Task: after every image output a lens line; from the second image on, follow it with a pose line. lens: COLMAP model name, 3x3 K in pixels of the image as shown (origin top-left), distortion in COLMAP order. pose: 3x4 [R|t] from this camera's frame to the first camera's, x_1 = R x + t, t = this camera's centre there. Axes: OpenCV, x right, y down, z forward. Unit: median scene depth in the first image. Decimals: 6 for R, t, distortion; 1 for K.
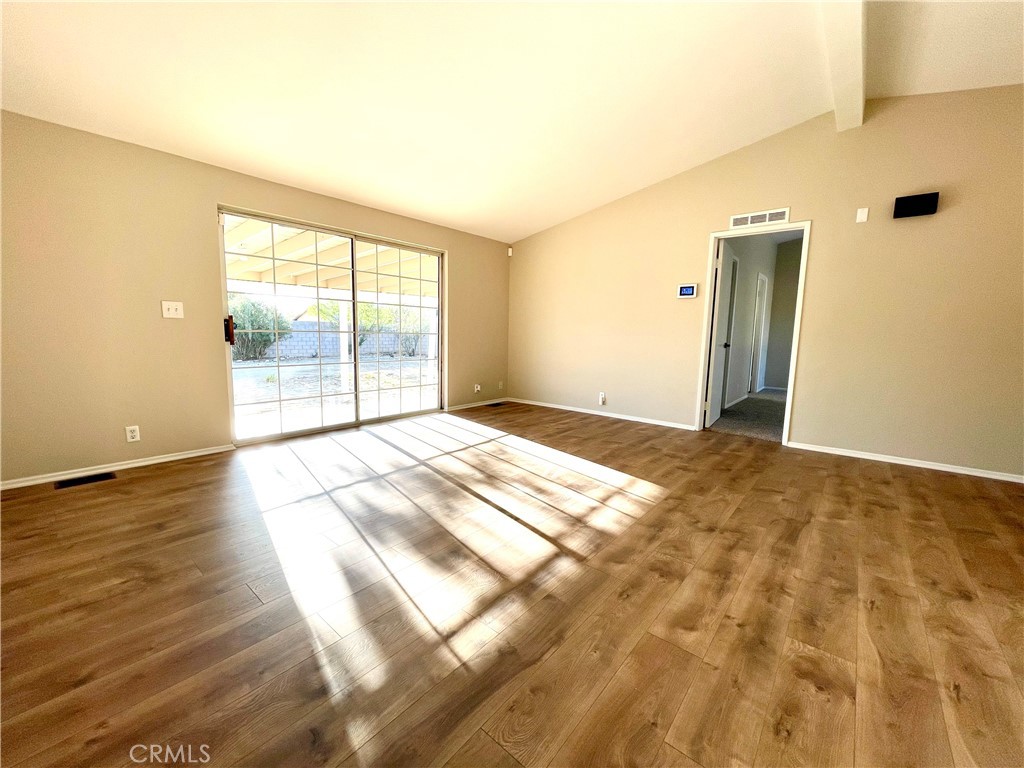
lens RADIAL K [[424.6, 0, 508.4], [0, 424.6, 386.4], [0, 0, 1]] dist [-0.015285, 0.002055]
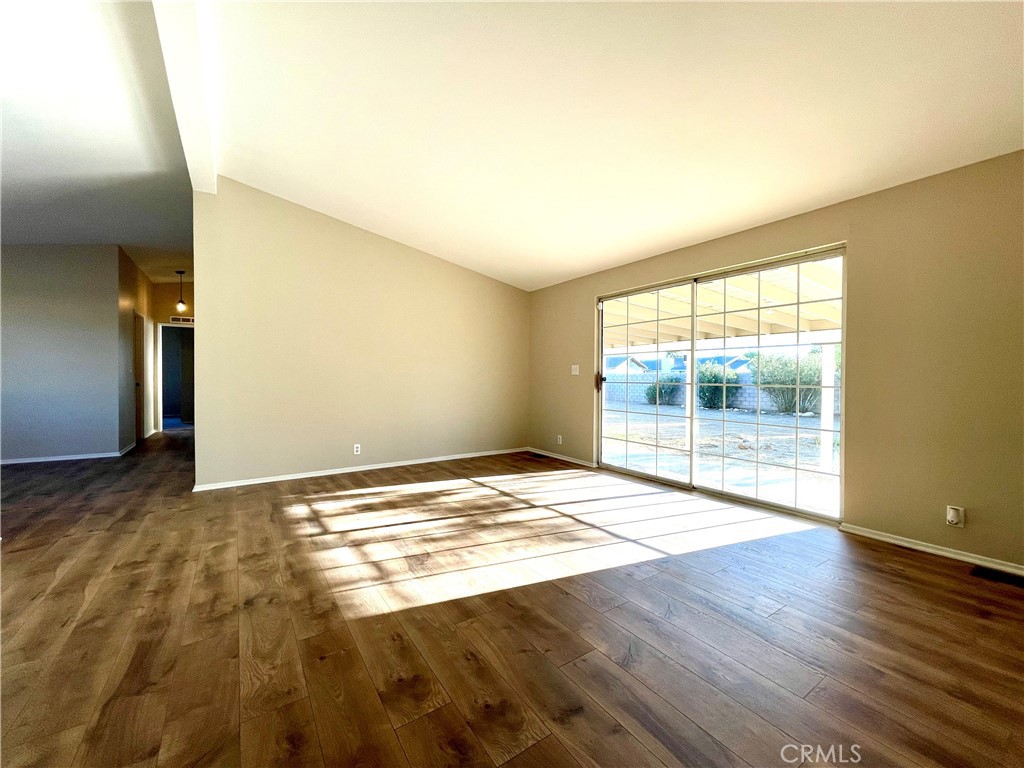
lens RADIAL K [[424.6, 0, 511.6], [0, 424.6, 380.1], [0, 0, 1]] dist [-0.015285, 0.002055]
pose [[-0.292509, -0.017272, -0.956107, 1.072451], [-0.134250, 0.990676, 0.023176, -0.186562], [0.946792, 0.135137, -0.292101, 1.583129]]
